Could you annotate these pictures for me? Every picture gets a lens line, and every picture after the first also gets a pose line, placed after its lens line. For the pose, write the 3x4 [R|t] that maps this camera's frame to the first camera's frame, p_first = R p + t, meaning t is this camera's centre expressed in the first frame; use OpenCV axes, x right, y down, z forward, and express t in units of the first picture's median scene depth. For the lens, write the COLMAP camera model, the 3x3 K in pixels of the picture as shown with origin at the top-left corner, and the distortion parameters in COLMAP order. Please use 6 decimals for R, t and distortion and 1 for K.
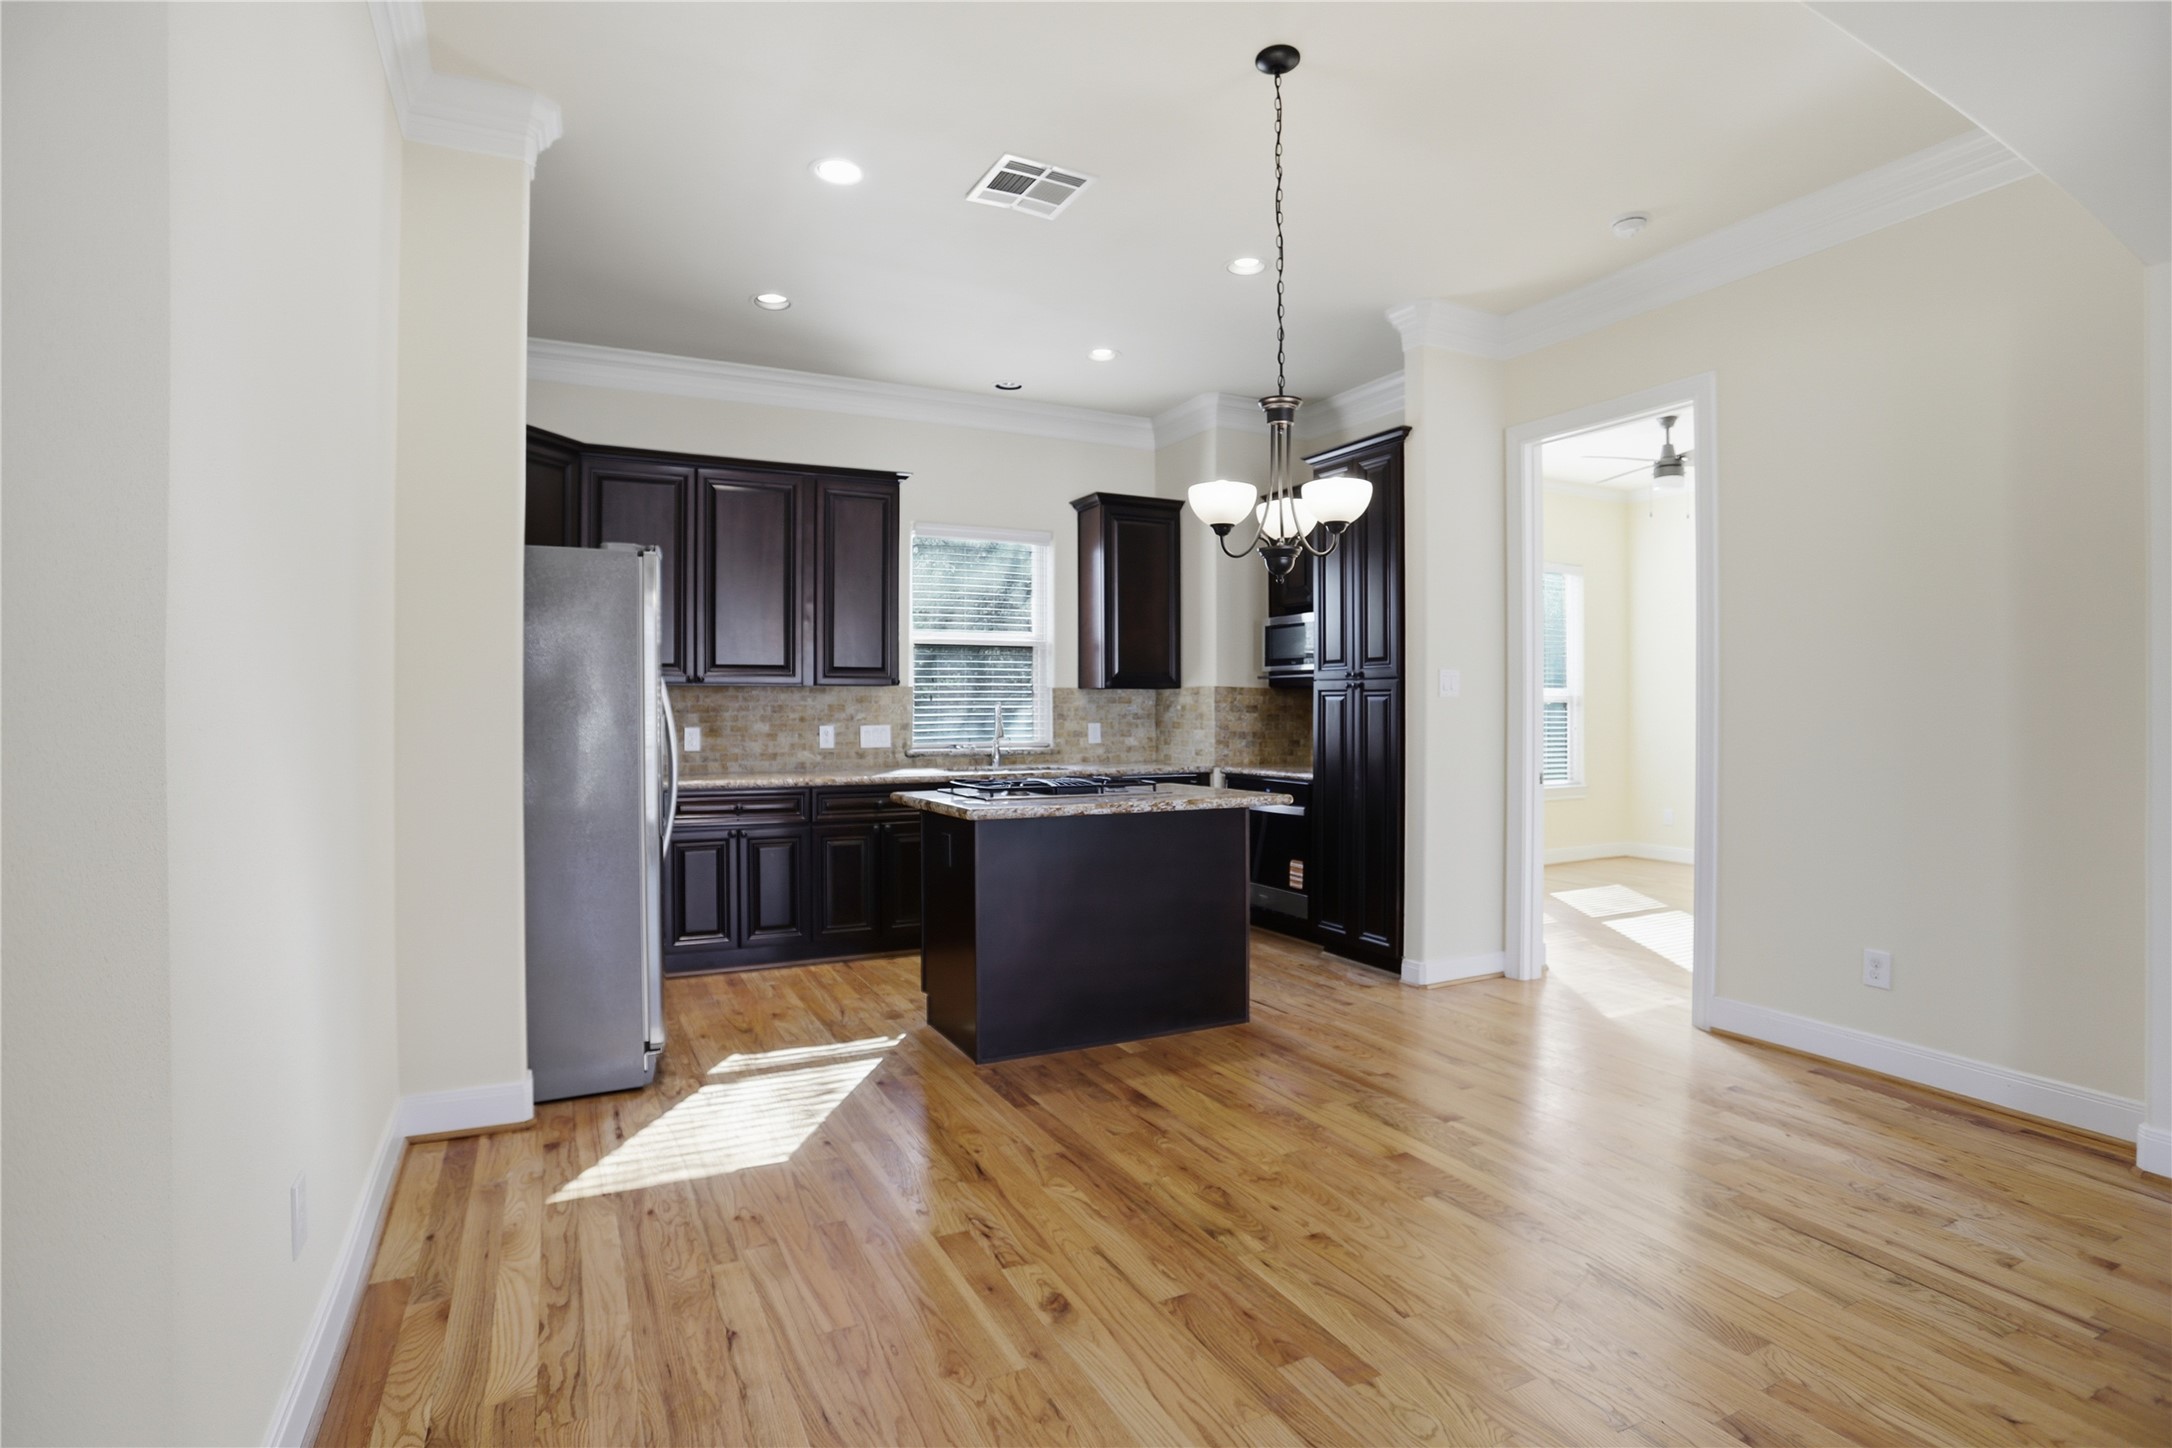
lens RADIAL K [[1066.7, 0, 1091.8], [0, 1066.7, 720.3], [0, 0, 1]] dist [-0.072831, 0.029352]
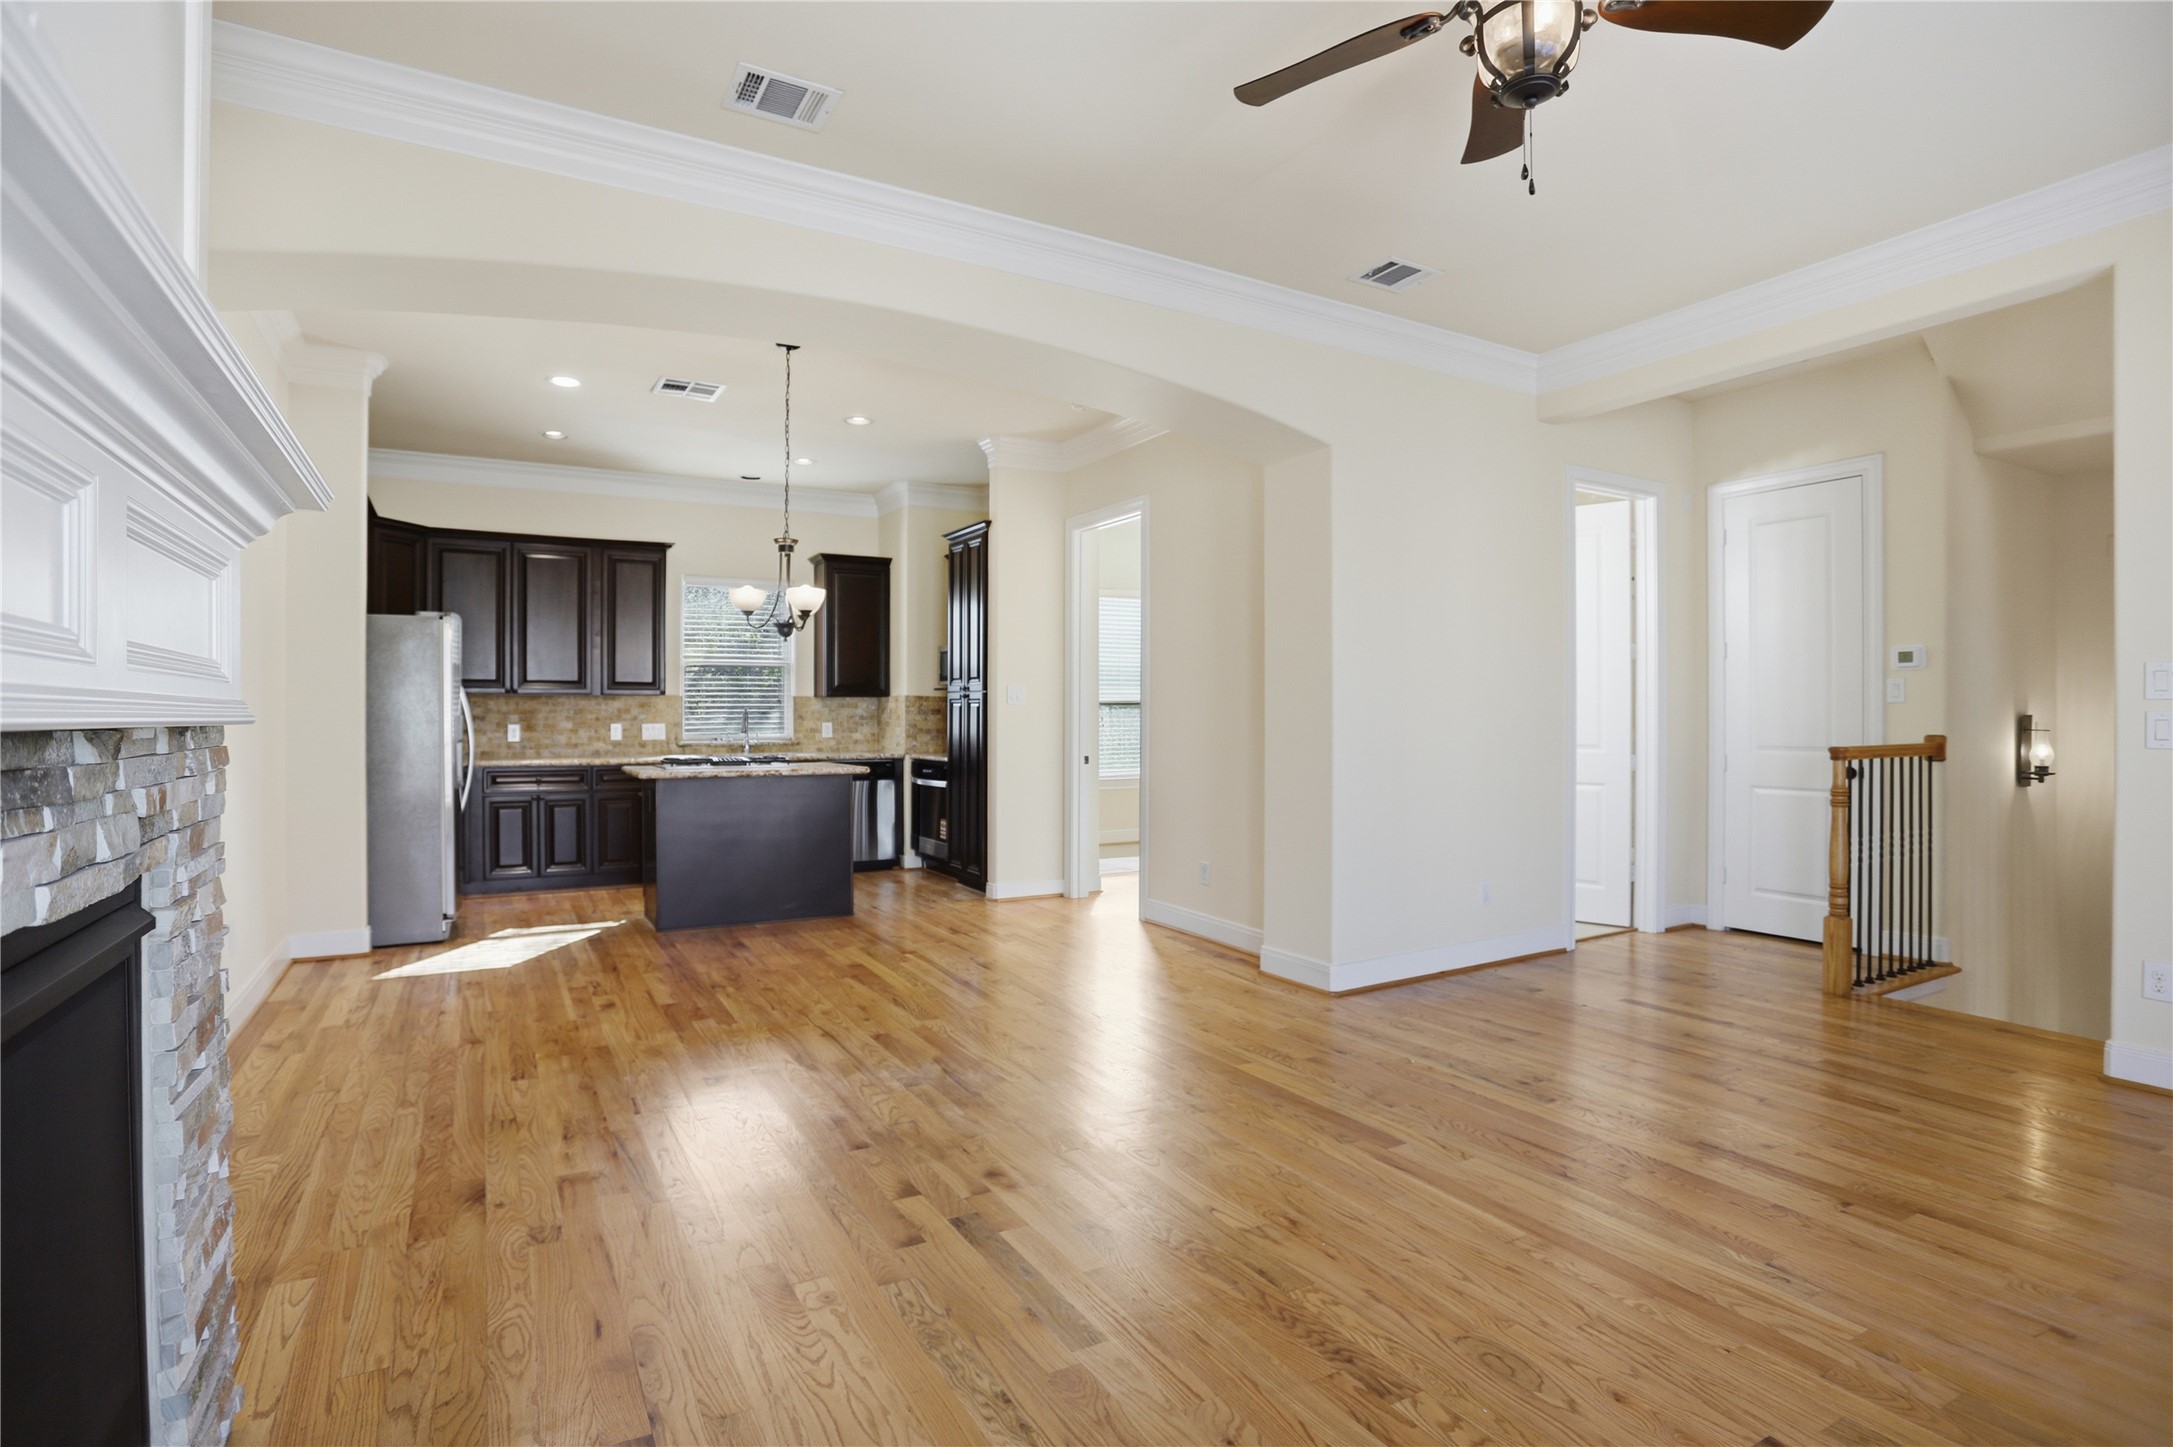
lens RADIAL K [[1079.4, 0, 1089.4], [0, 1079.4, 727.5], [0, 0, 1]] dist [-0.070712, 0.032857]
pose [[0.999024, 0.001415, 0.044144, 0.345957], [-0.001617, 0.999988, 0.004539, 0.002978], [-0.044138, -0.004606, 0.999015, -0.471552]]
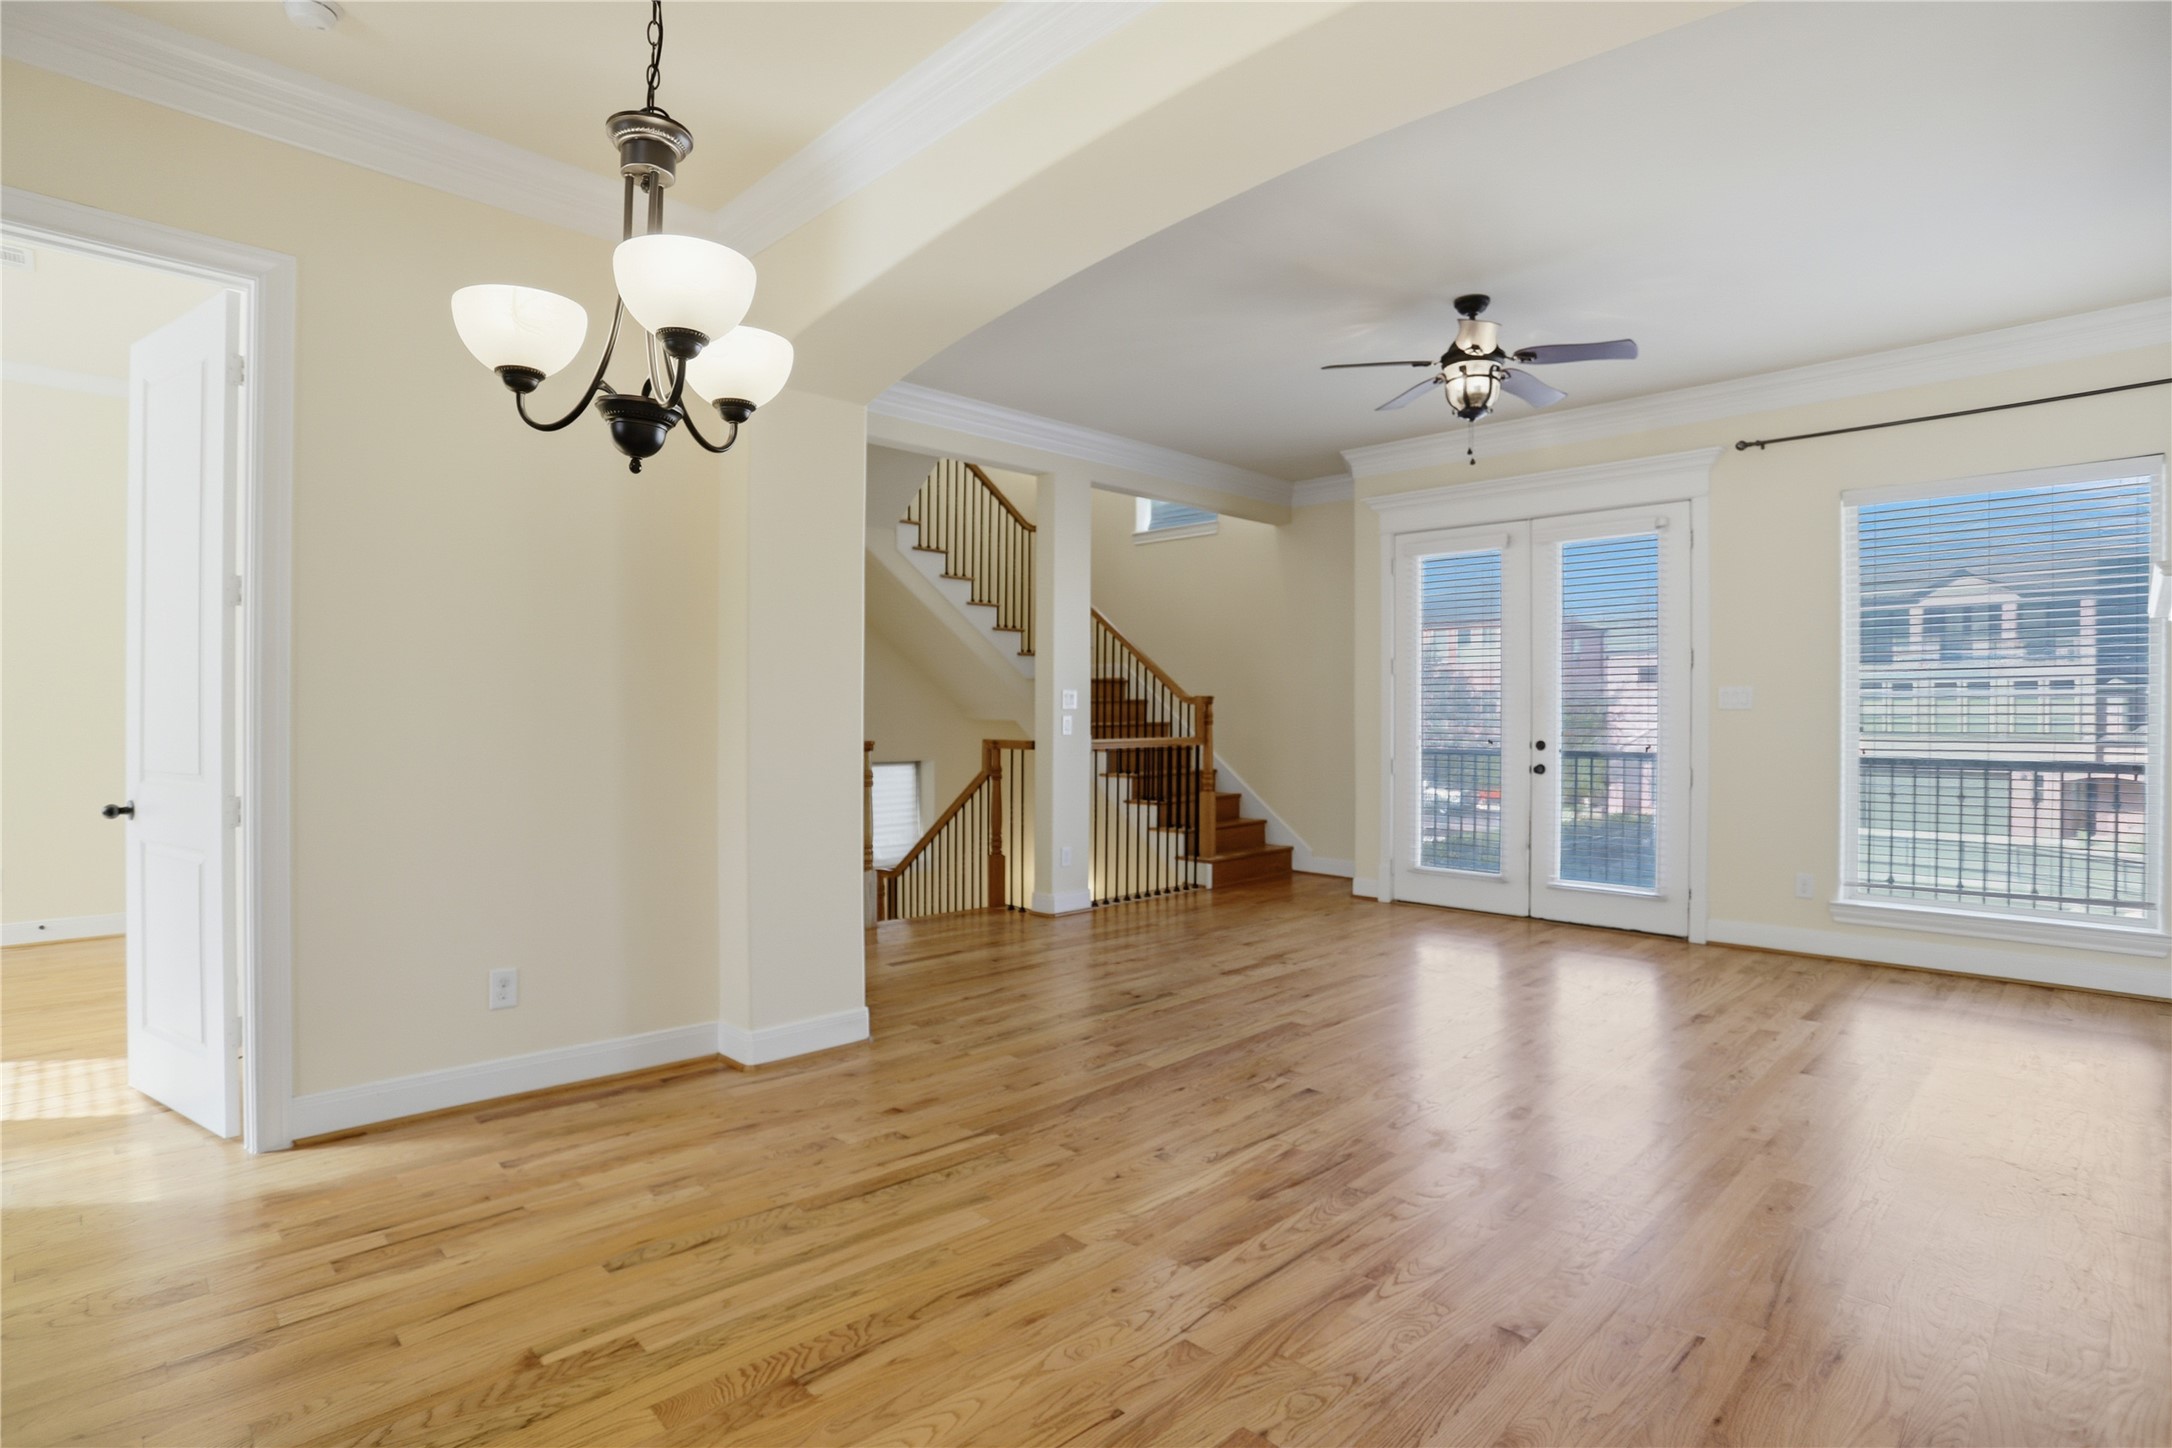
lens RADIAL K [[1078.9, 0, 1088.9], [0, 1078.9, 728.0], [0, 0, 1]] dist [-0.070712, 0.032857]
pose [[-0.297233, -0.007242, 0.954777, -0.217001], [0.003341, 0.999957, 0.008624, -0.001956], [-0.954799, 0.005754, -0.297196, 0.531470]]
